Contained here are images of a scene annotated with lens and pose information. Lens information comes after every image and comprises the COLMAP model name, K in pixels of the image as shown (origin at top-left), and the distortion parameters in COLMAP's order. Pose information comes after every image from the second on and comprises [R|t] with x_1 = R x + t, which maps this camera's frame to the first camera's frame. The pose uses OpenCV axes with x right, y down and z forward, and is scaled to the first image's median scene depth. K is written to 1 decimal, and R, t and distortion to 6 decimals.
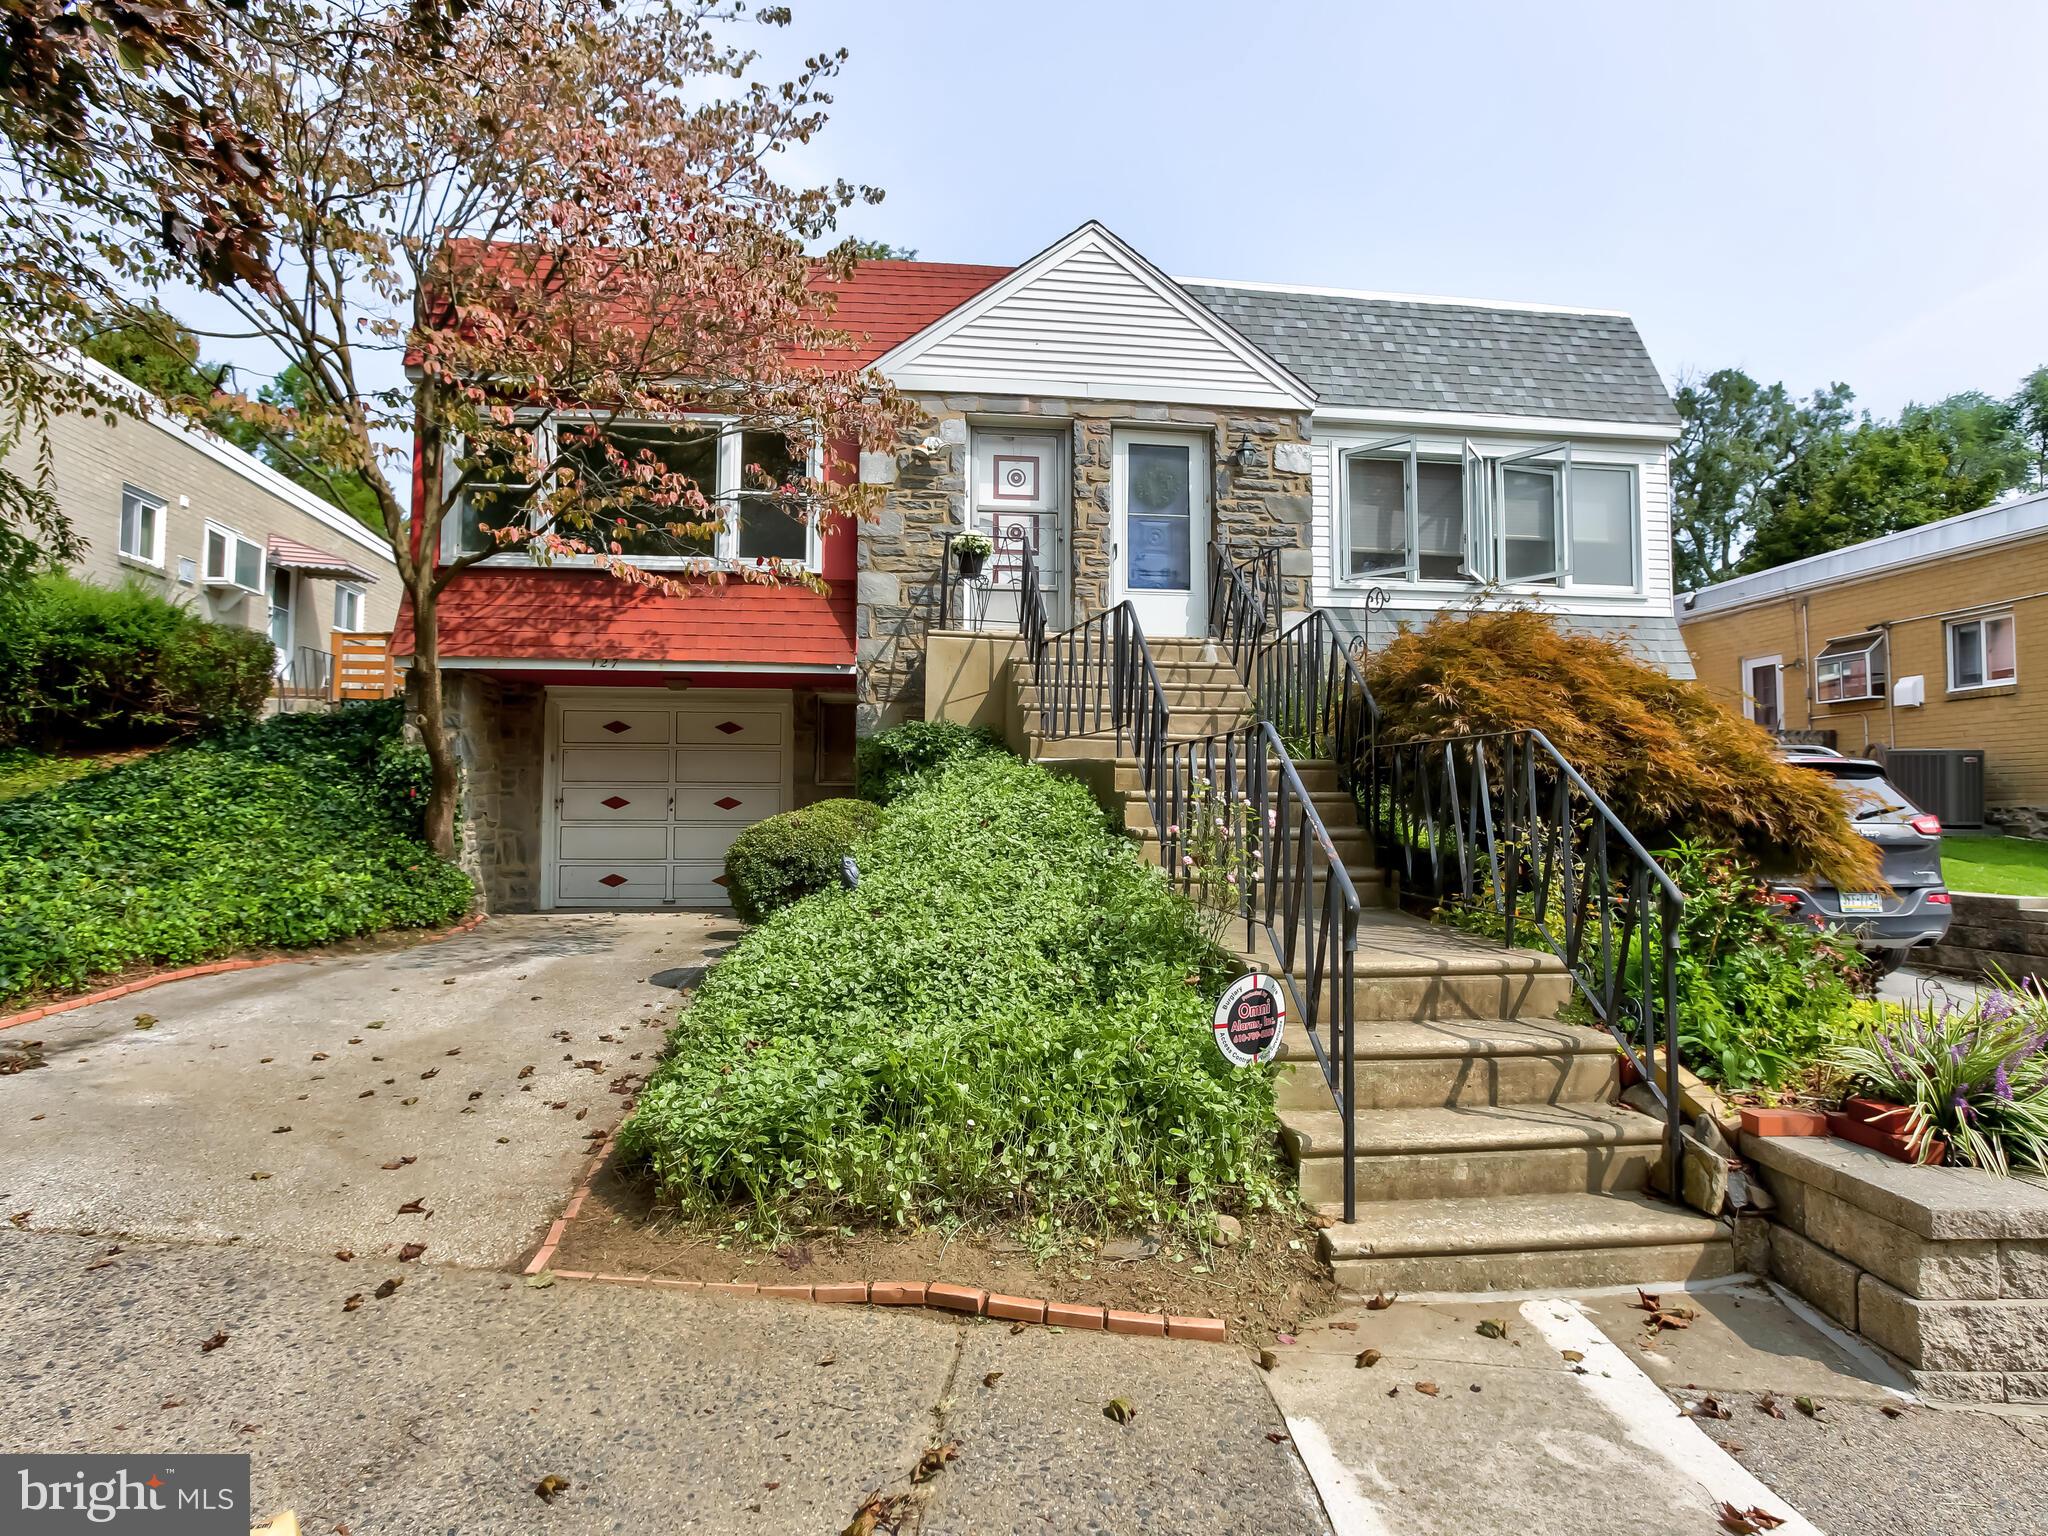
lens RADIAL K [[1037.2, 0, 1030.2], [0, 1037.2, 770.3], [0, 0, 1]] dist [-0.023383, 0.006933]
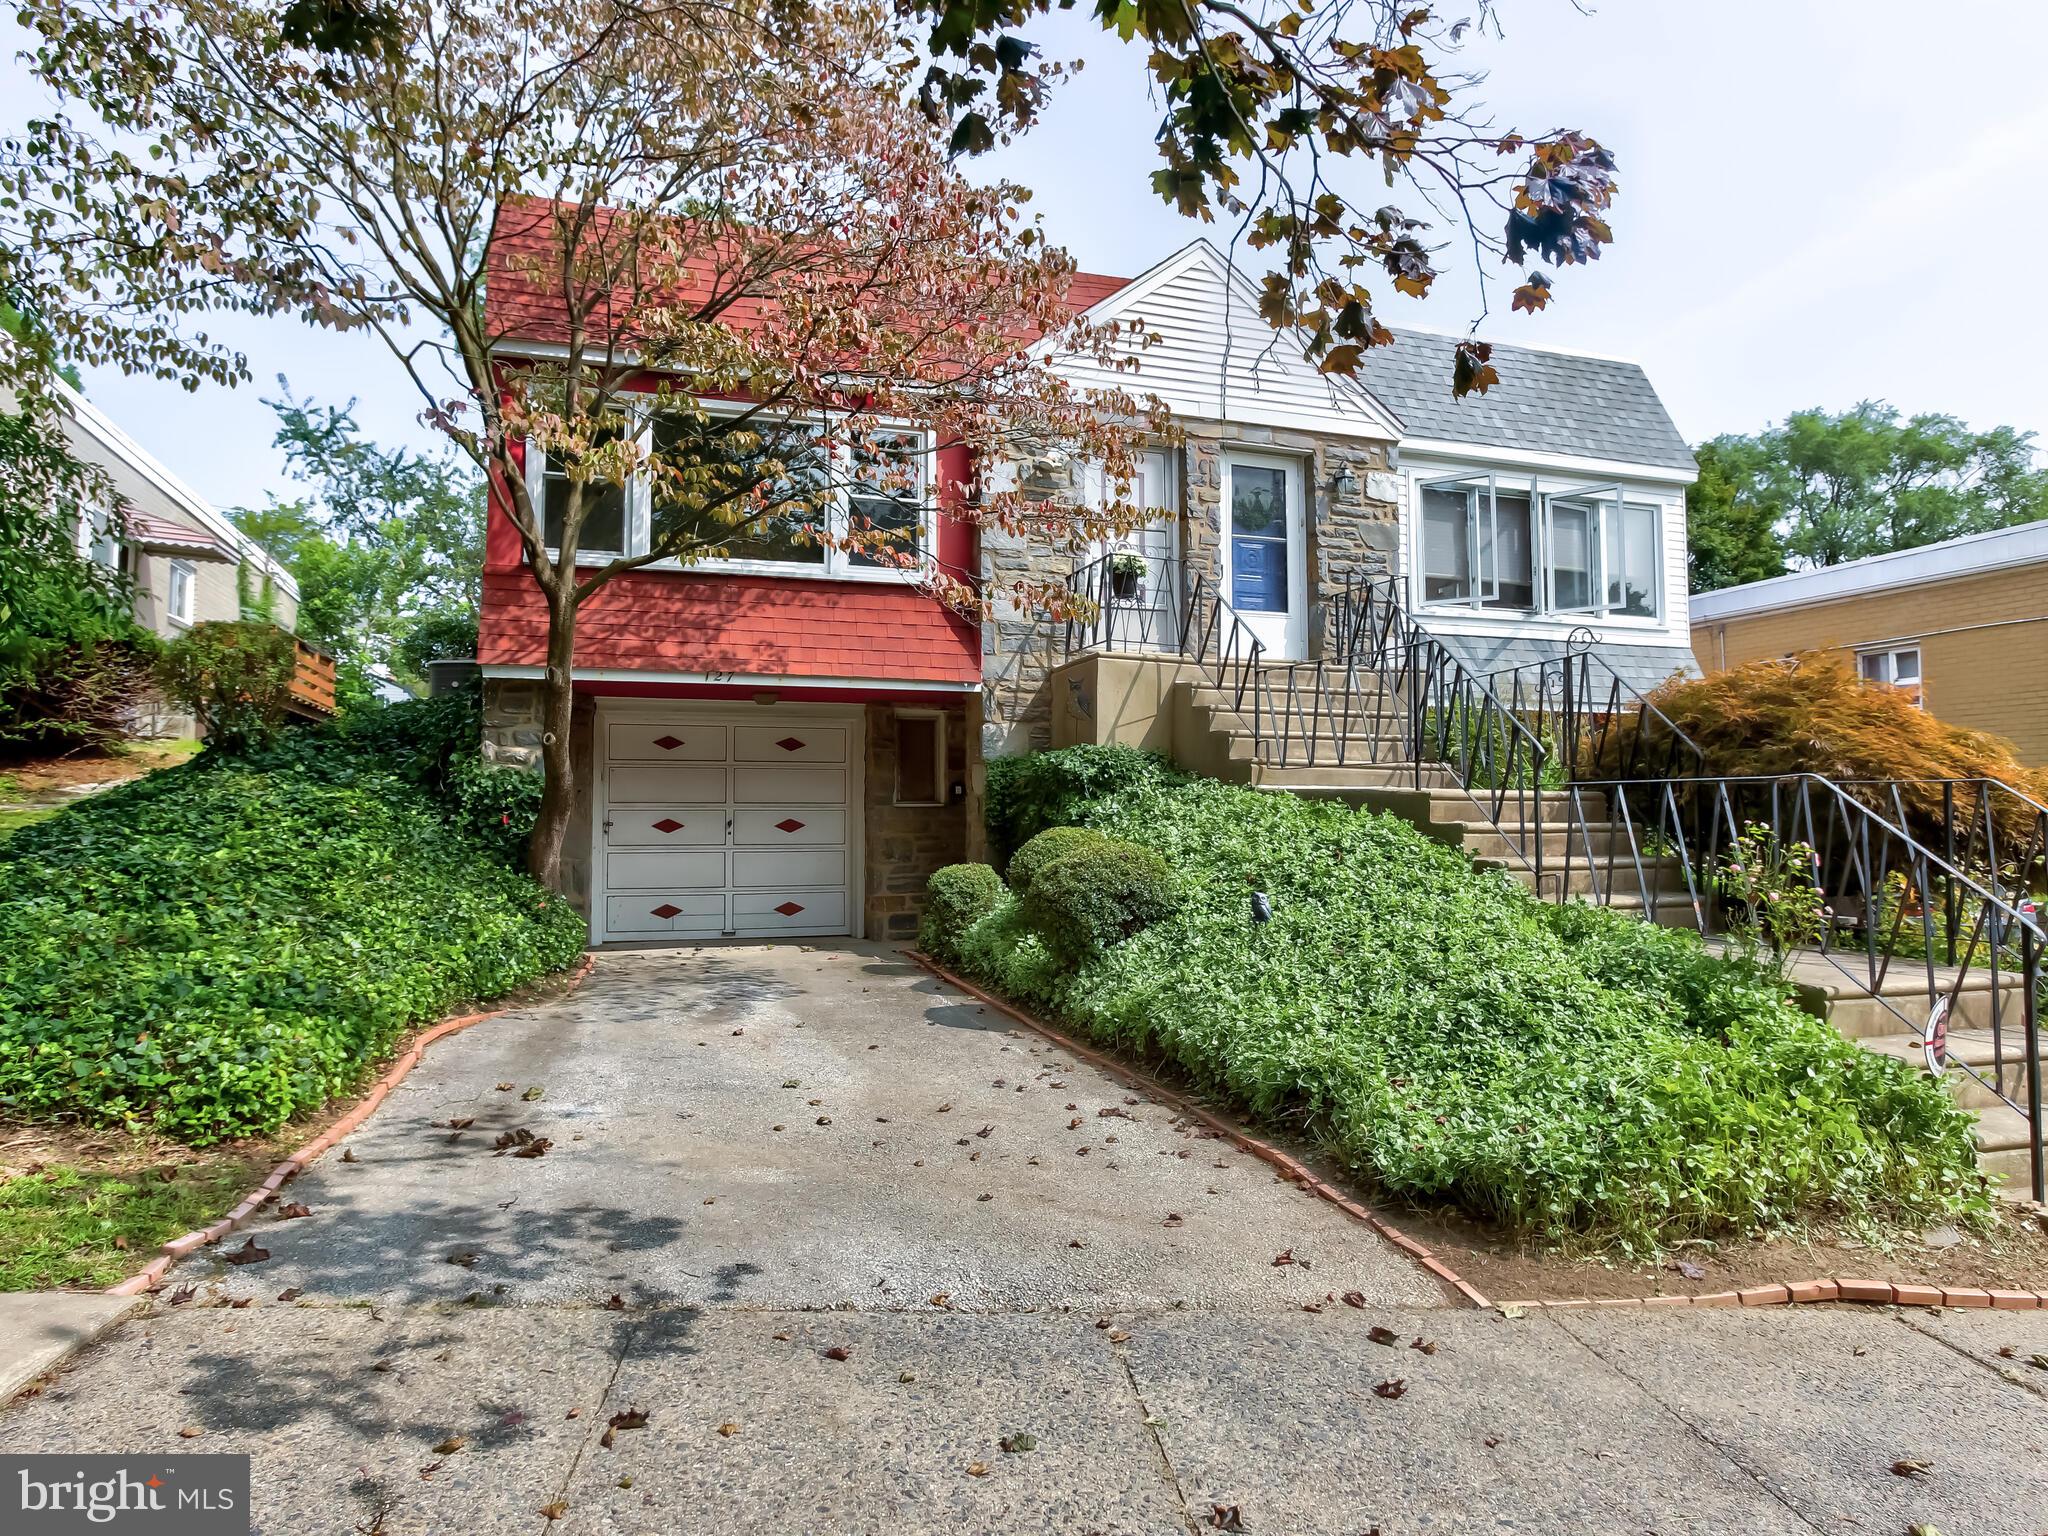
lens RADIAL K [[1101.5, 0, 1022.2], [0, 1101.5, 769.0], [0, 0, 1]] dist [-0.013400, 0.002835]
pose [[0.984643, 0.003092, 0.174553, -0.290565], [-0.001965, 0.999976, -0.006632, -0.014349], [-0.174569, 0.006187, 0.984625, -0.008816]]
